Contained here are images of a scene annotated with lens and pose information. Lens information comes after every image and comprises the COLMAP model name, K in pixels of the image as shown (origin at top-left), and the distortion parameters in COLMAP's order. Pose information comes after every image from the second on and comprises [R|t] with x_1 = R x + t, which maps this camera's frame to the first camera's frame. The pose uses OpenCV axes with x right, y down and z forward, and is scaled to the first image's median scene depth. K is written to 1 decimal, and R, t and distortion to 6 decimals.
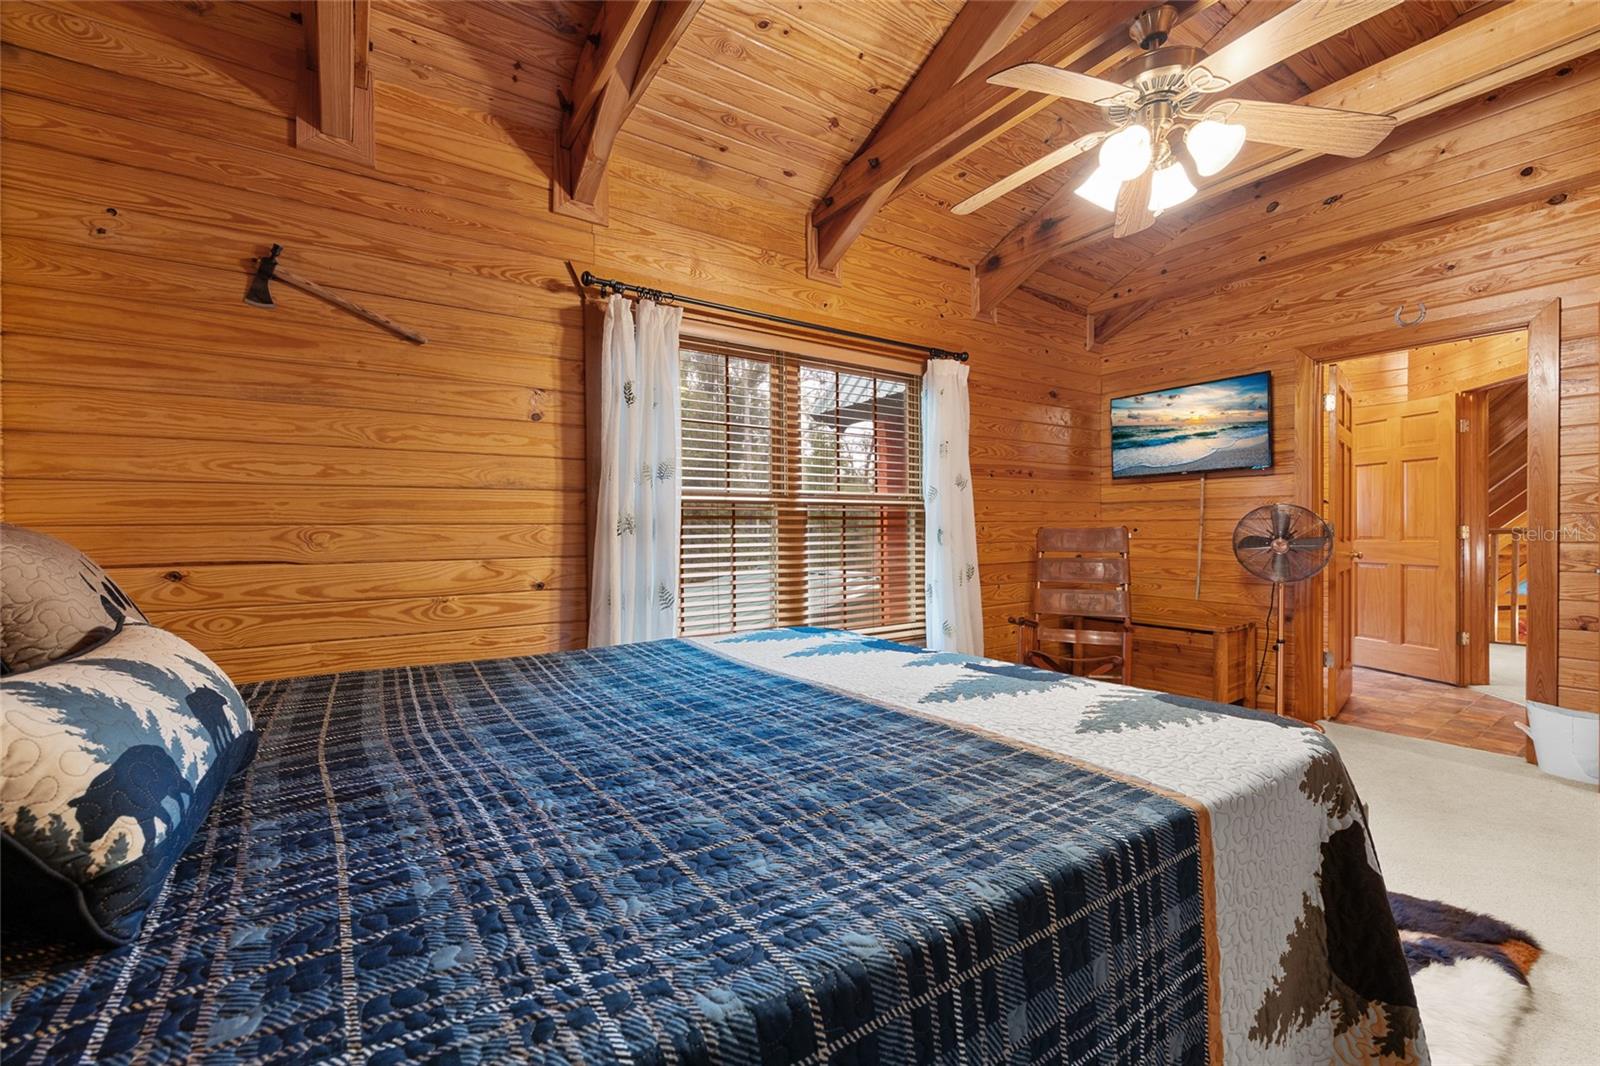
lens RADIAL K [[678.1, 0, 796.4], [0, 678.1, 511.5], [0, 0, 1]] dist [0.001235, -0.000217]
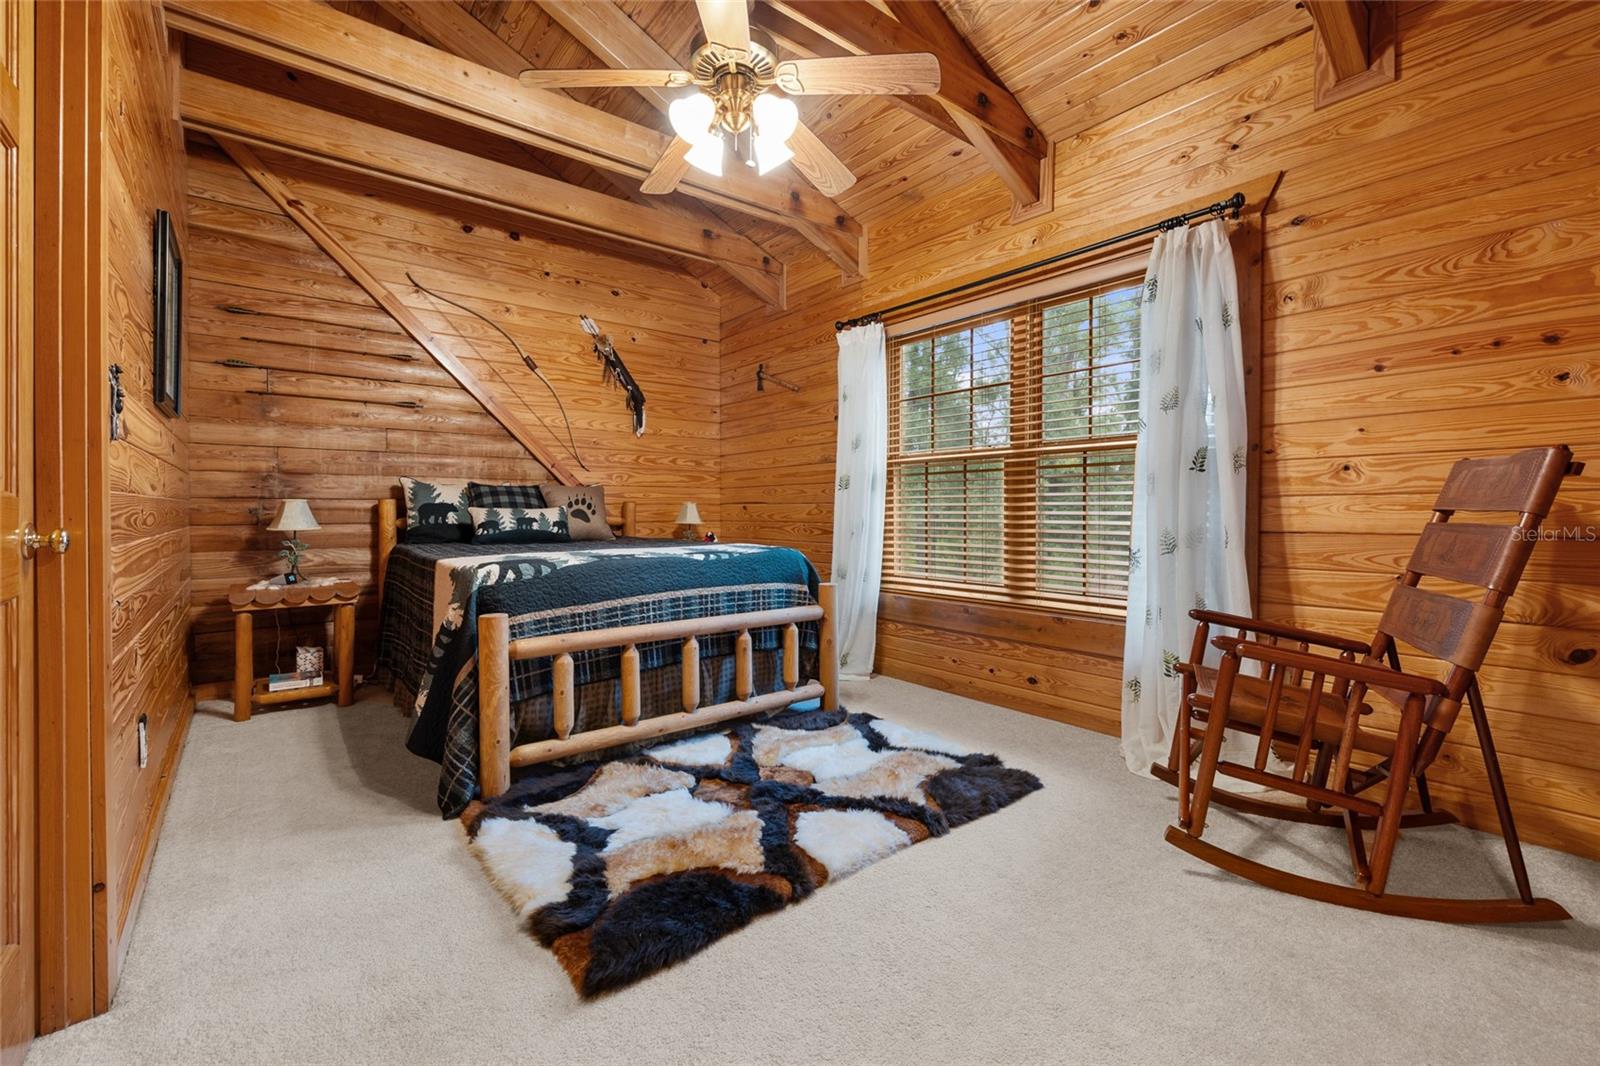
lens RADIAL K [[678.1, 0, 796.4], [0, 678.1, 511.5], [0, 0, 1]] dist [0.001235, -0.000217]
pose [[0.073307, 0.009935, -0.997260, 1.025333], [0.030081, 0.999473, 0.012168, 0.052988], [0.996856, -0.030890, 0.072969, 0.629032]]
